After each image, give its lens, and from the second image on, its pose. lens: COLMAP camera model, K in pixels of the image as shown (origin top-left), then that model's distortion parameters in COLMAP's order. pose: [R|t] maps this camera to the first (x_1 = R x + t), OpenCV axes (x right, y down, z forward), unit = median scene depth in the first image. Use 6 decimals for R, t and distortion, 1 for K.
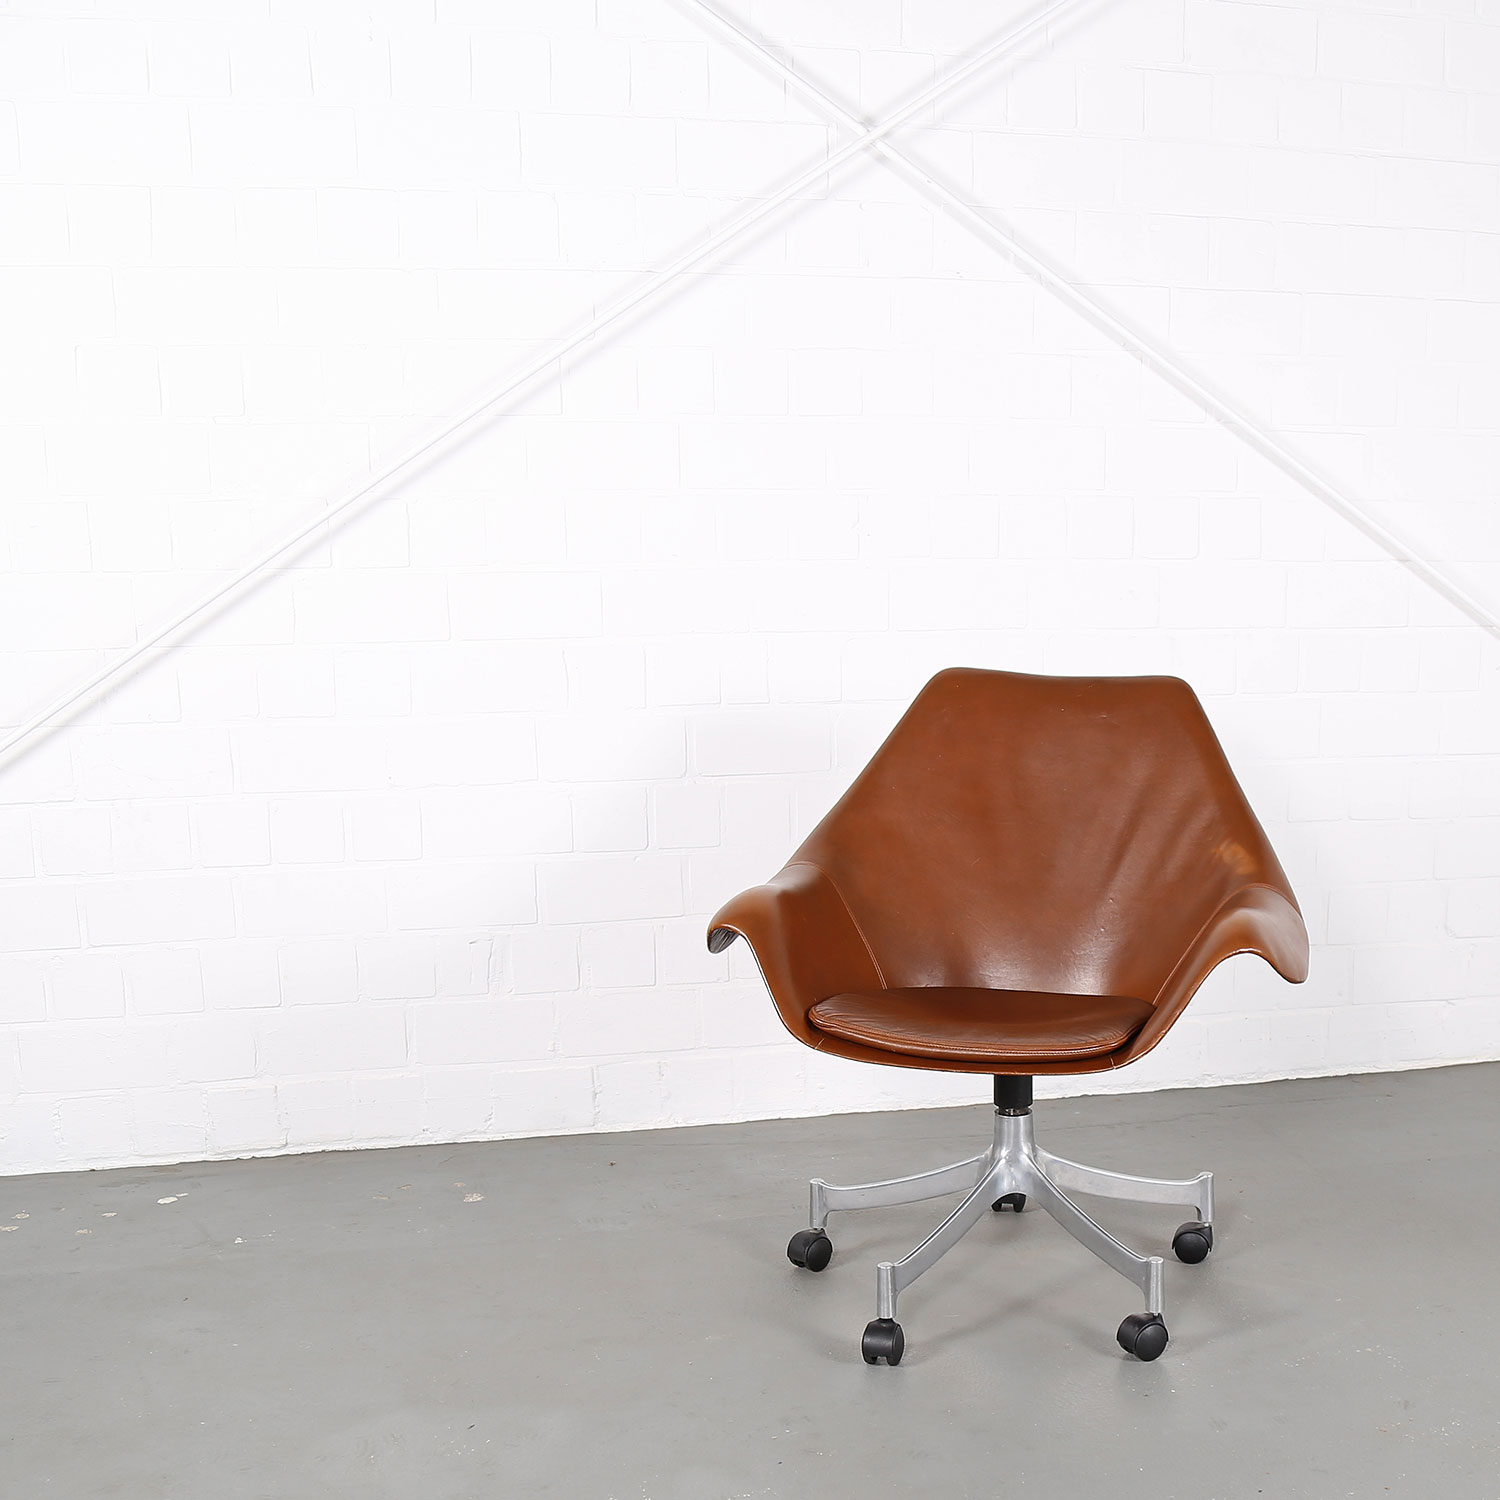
lens RADIAL K [[2022.4, 0, 975.2], [0, 2022.4, 978.5], [0, 0, 1]] dist [-0.121674, 0.068081]
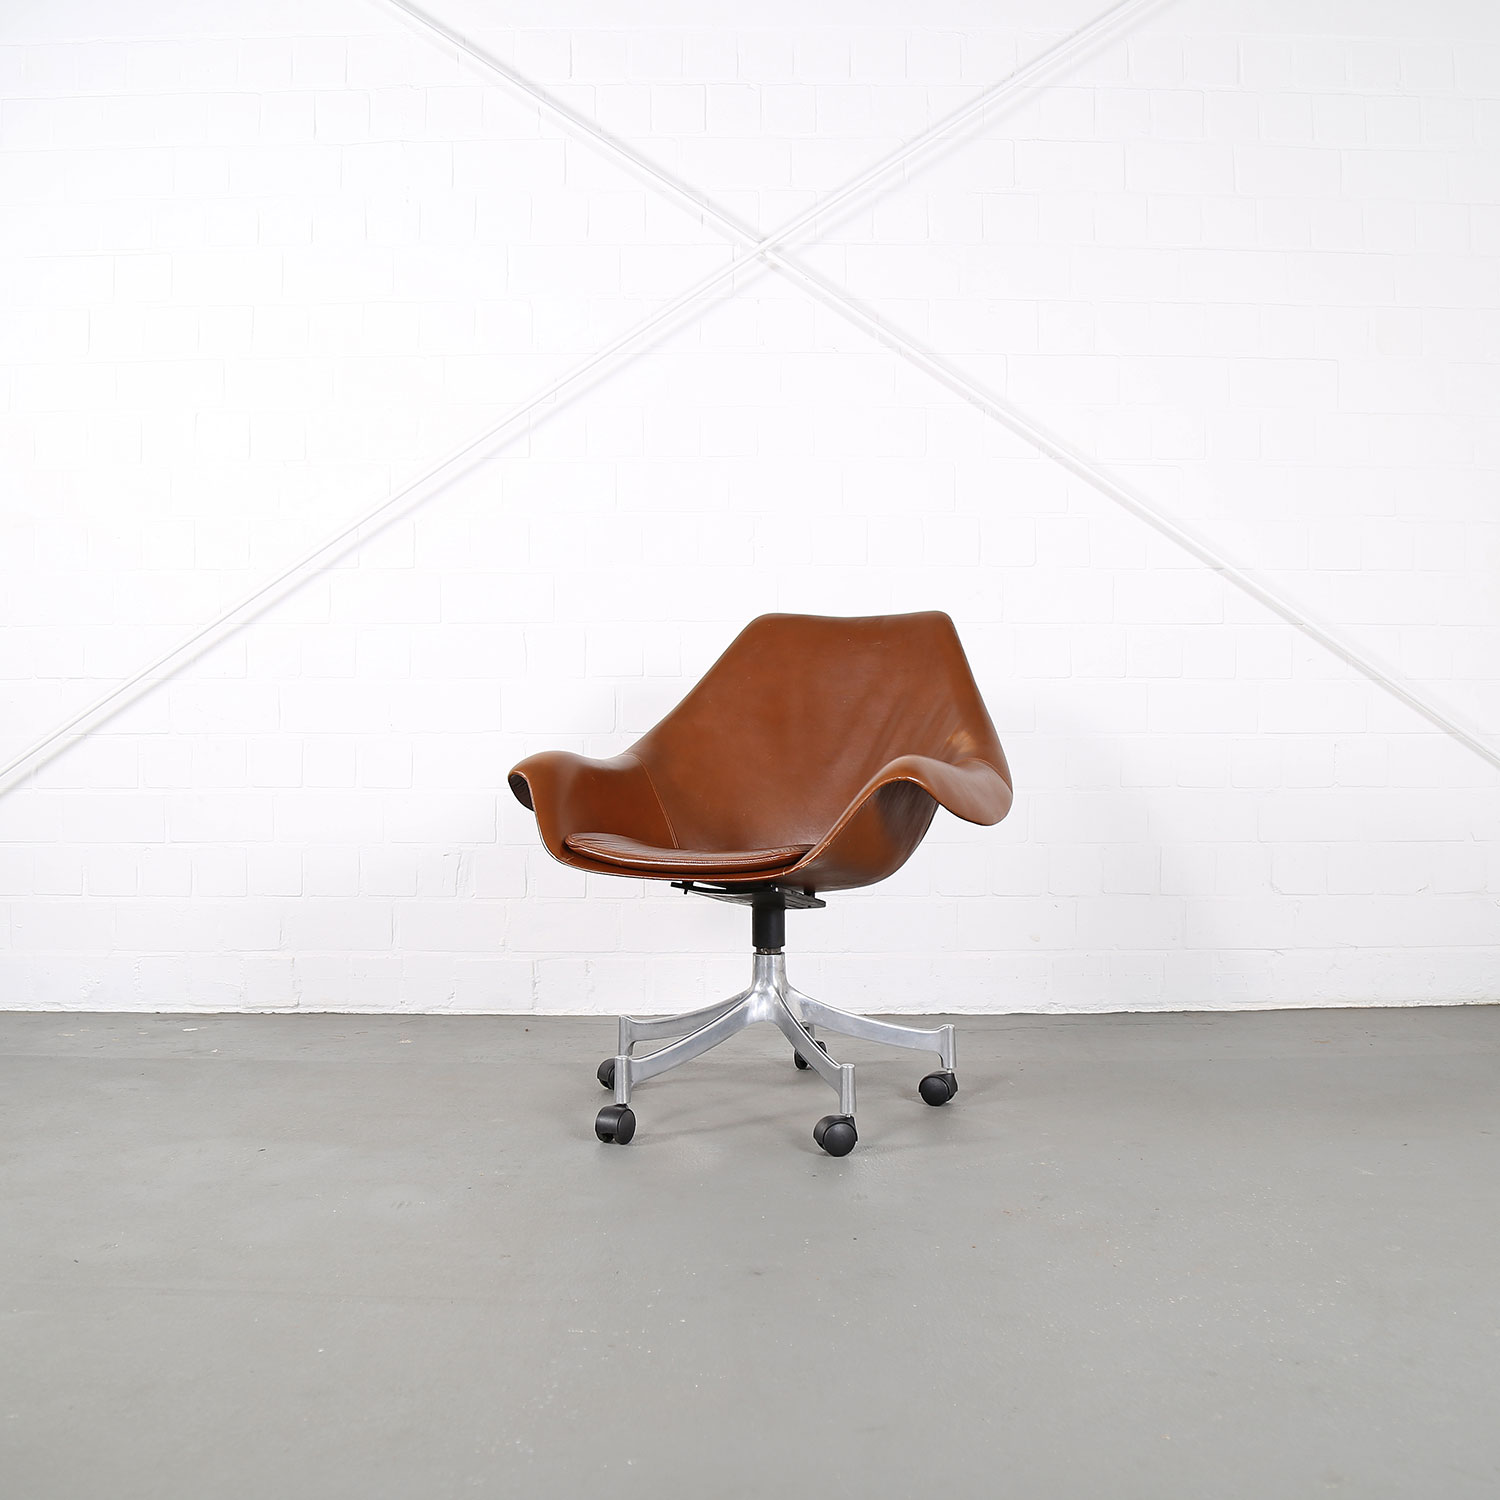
lens RADIAL K [[1562.6, 0, 750.0], [0, 1562.6, 750.0], [0, 0, 1]] dist [-0.117502, 0.048159]
pose [[0.966030, 0.001630, -0.258426, 0.204067], [-0.057868, 0.975953, -0.210160, 0.119063], [0.251869, 0.217975, 0.942894, 0.093950]]
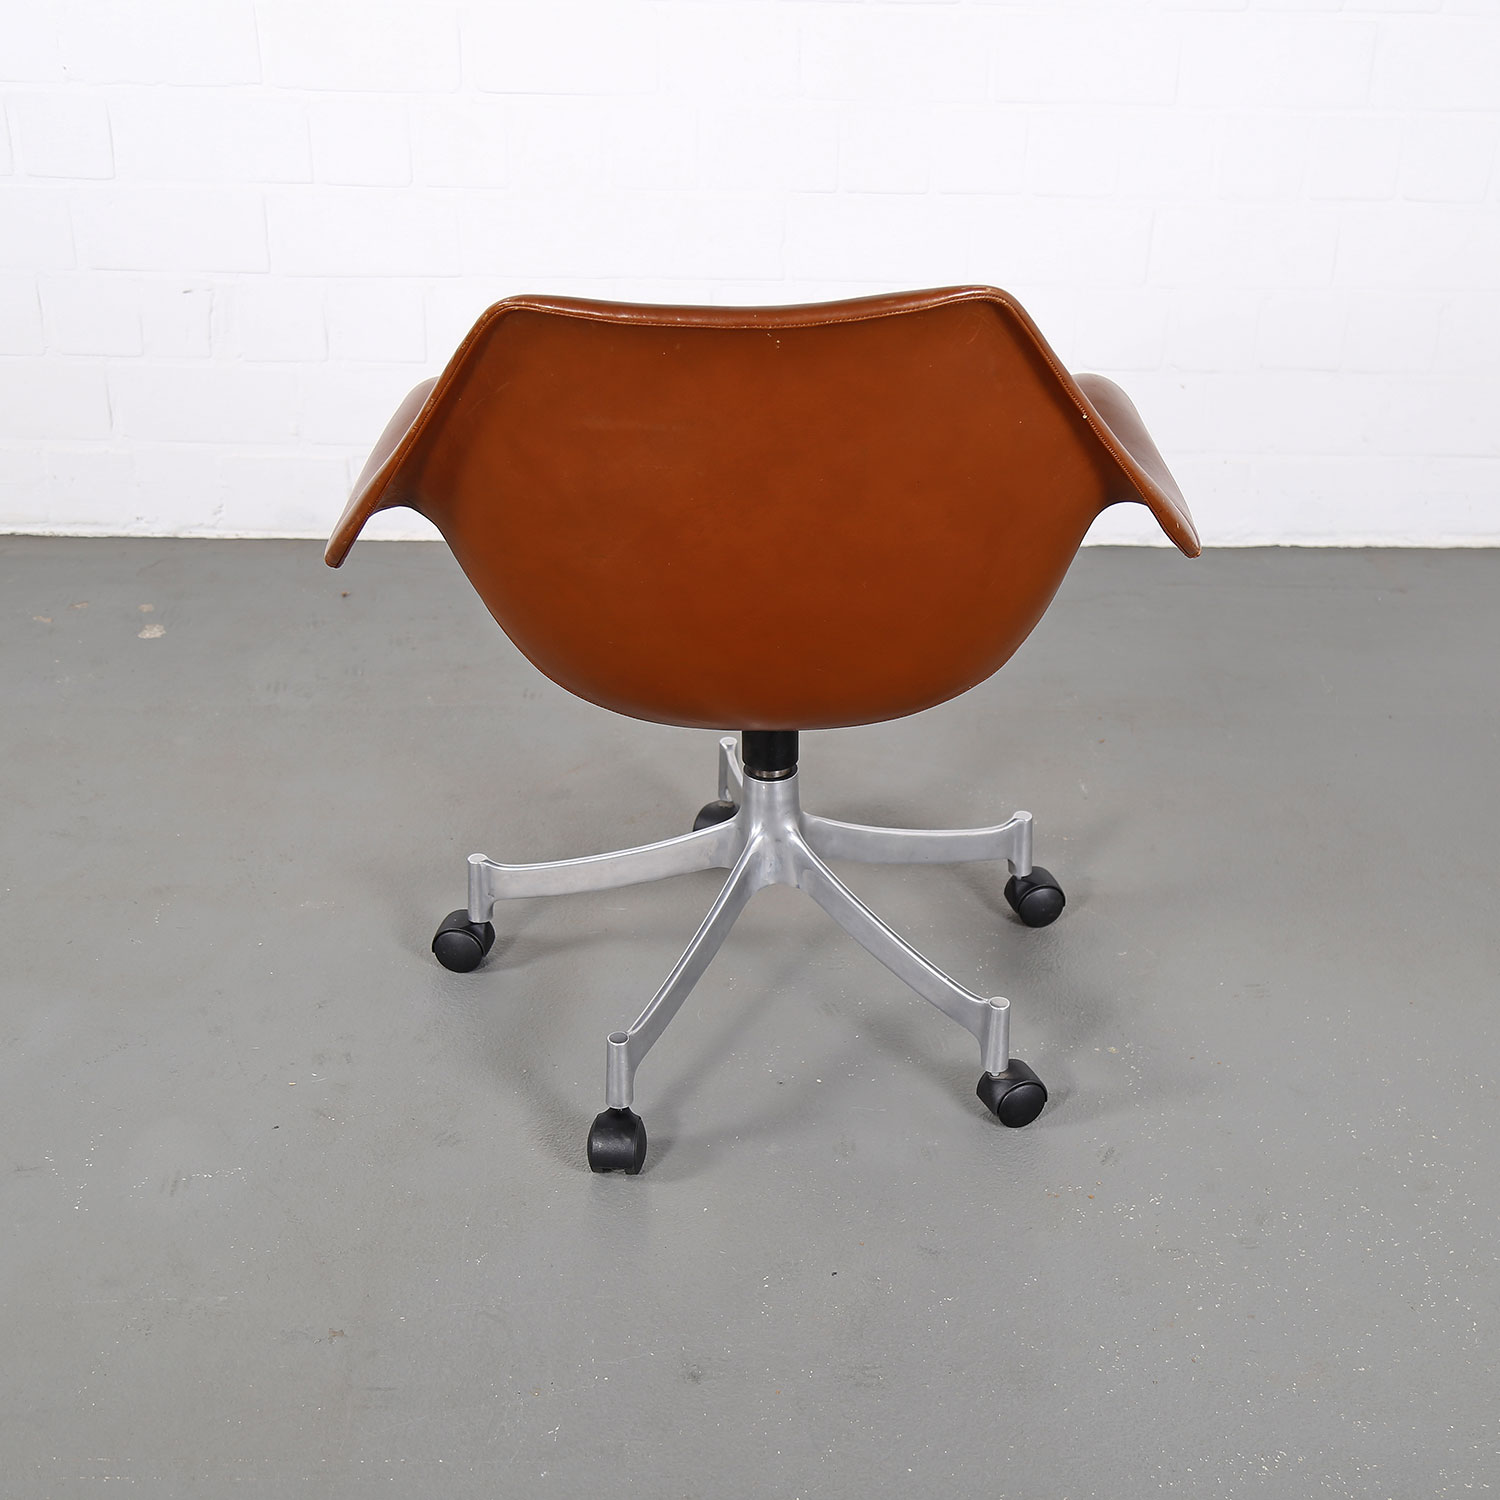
lens RADIAL K [[2431.4, 0, 827.0], [0, 2431.4, 771.9], [0, 0, 1]] dist [0.034882, 0.097996]
pose [[0.976042, 0.127553, -0.176271, 0.188546], [-0.074338, 0.956884, 0.280796, -0.128195], [0.204487, -0.260965, 0.943442, 0.112725]]
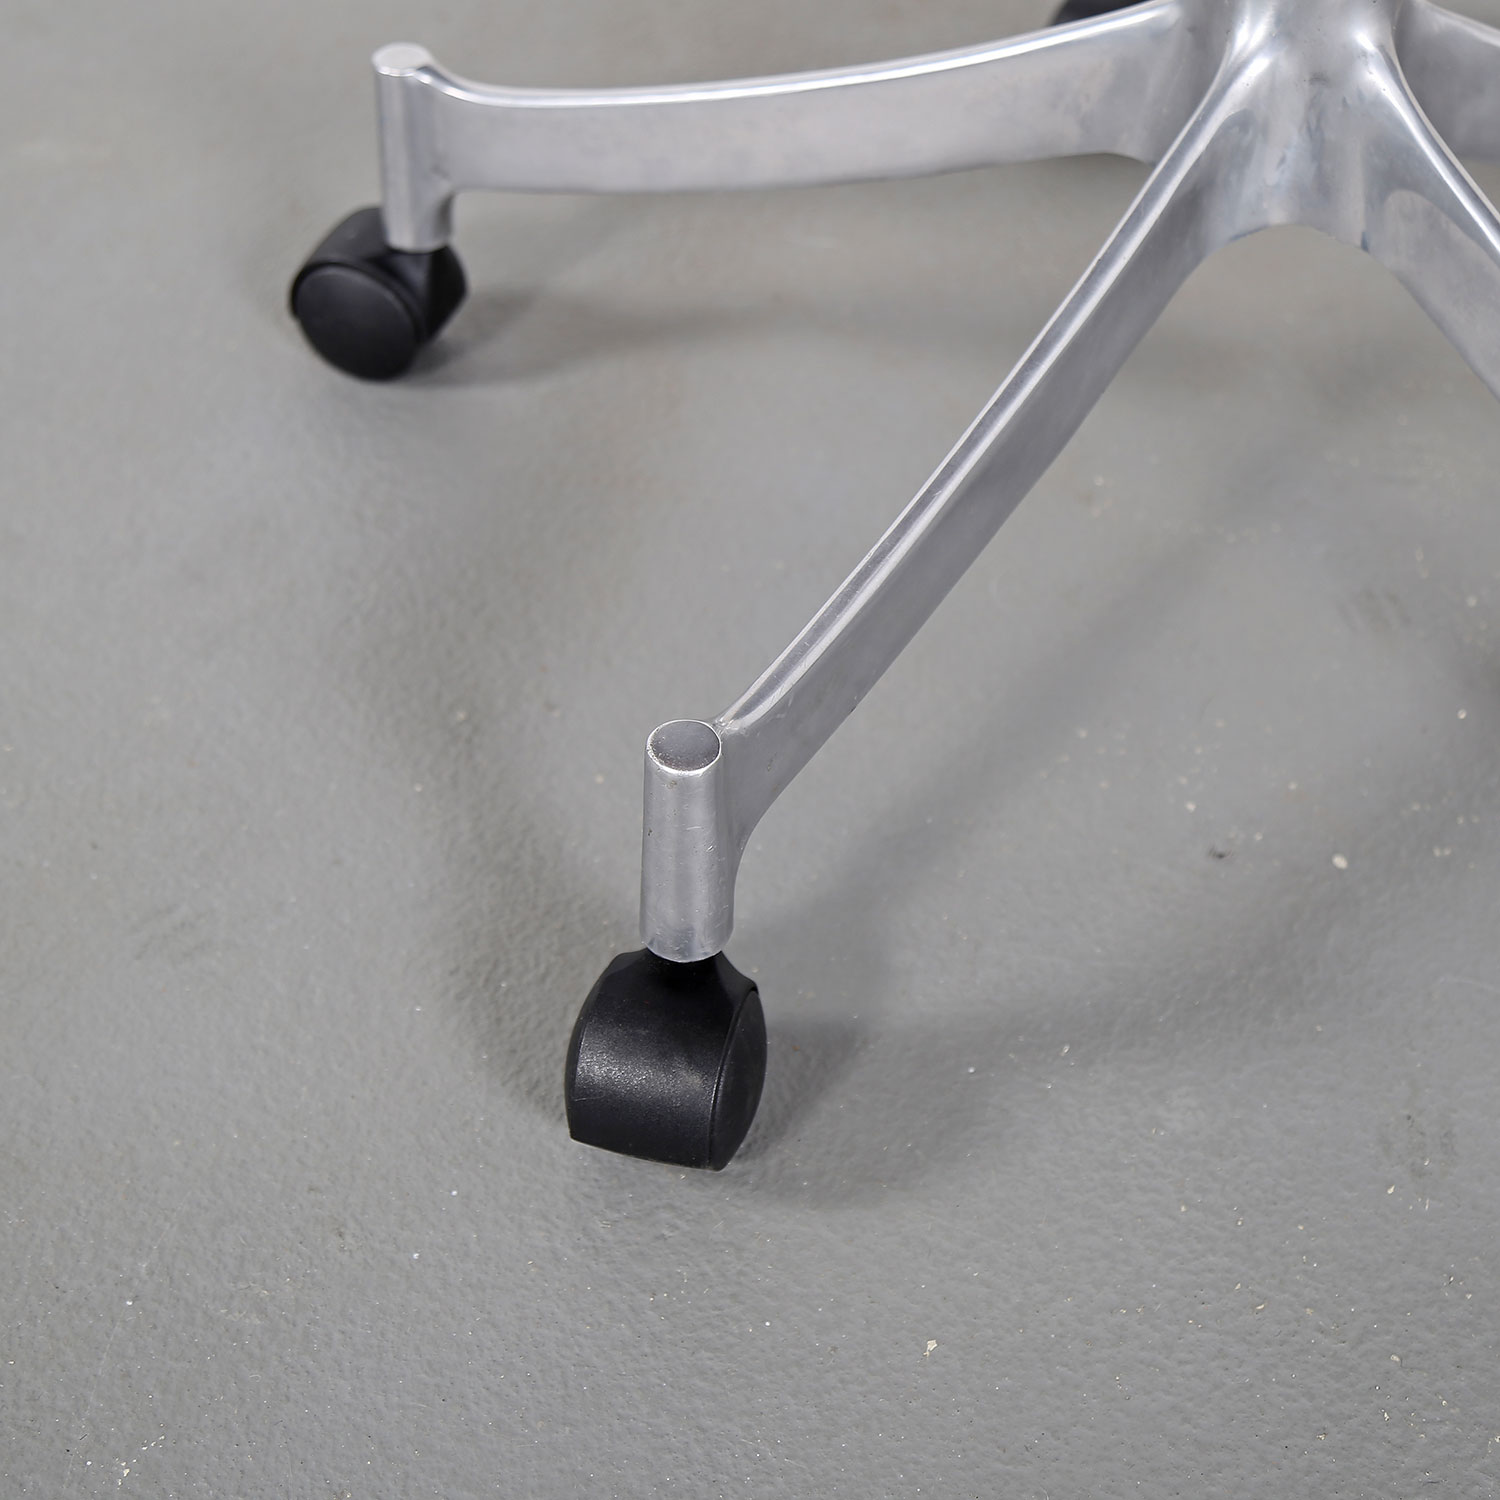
lens RADIAL K [[2493.6, 0, 763.9], [0, 2493.6, 761.0], [0, 0, 1]] dist [0.036578, 0.133019]
pose [[0.918037, 0.296439, -0.263310, 0.079422], [-0.111432, 0.830227, 0.546173, 0.030832], [0.380514, -0.472066, 0.795212, 0.565496]]
